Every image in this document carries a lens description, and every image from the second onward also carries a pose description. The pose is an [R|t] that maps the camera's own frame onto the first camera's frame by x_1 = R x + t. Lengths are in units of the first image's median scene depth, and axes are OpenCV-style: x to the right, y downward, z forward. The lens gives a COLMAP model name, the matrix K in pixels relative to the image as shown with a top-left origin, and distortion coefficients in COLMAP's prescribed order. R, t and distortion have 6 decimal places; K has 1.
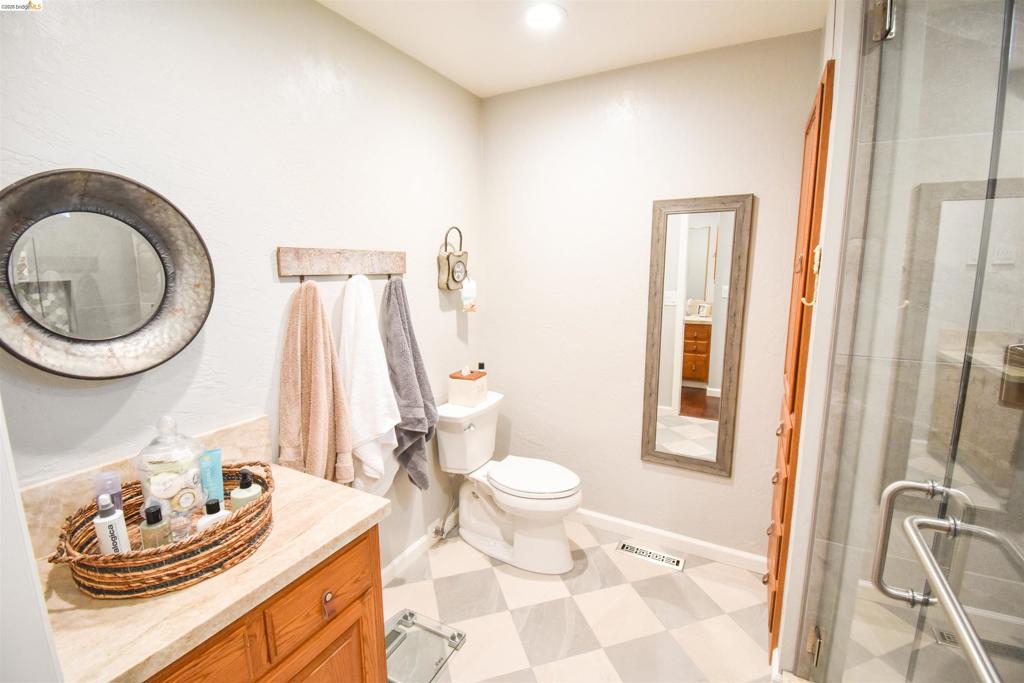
lens RADIAL K [[460.7, 0, 510.6], [0, 460.7, 339.6], [0, 0, 1]] dist [0.002074, -0.006894]
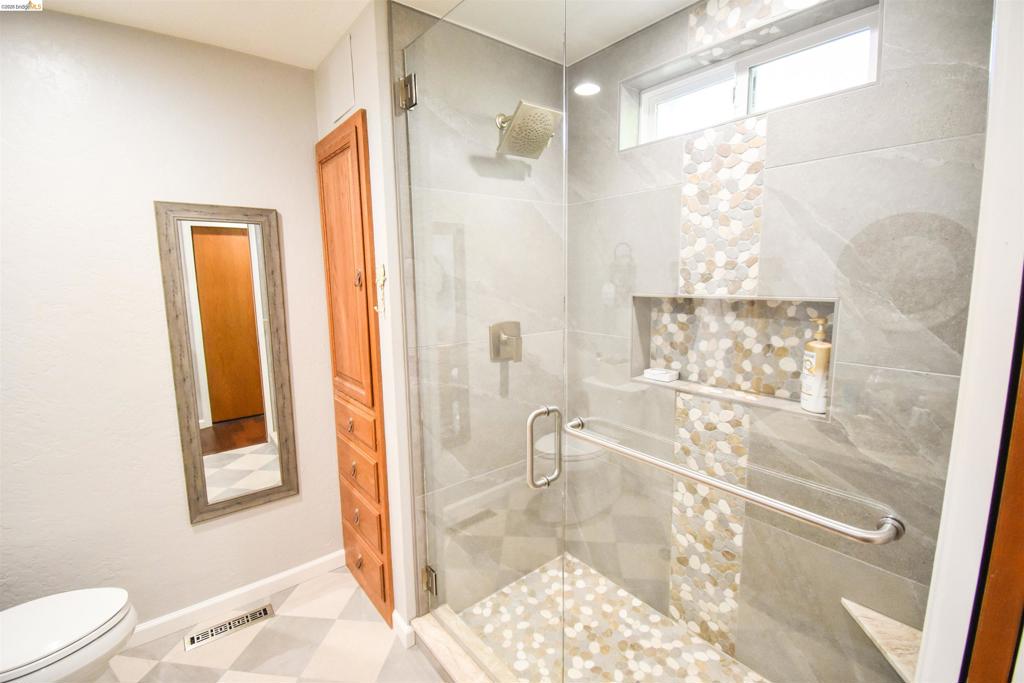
lens RADIAL K [[460.7, 0, 511.8], [0, 460.7, 341.9], [0, 0, 1]] dist [0.002074, -0.006894]
pose [[0.380842, -0.129119, 0.915580, -0.215695], [0.161721, 0.984241, 0.071533, -0.018597], [-0.910388, 0.120826, 0.395722, 0.153175]]
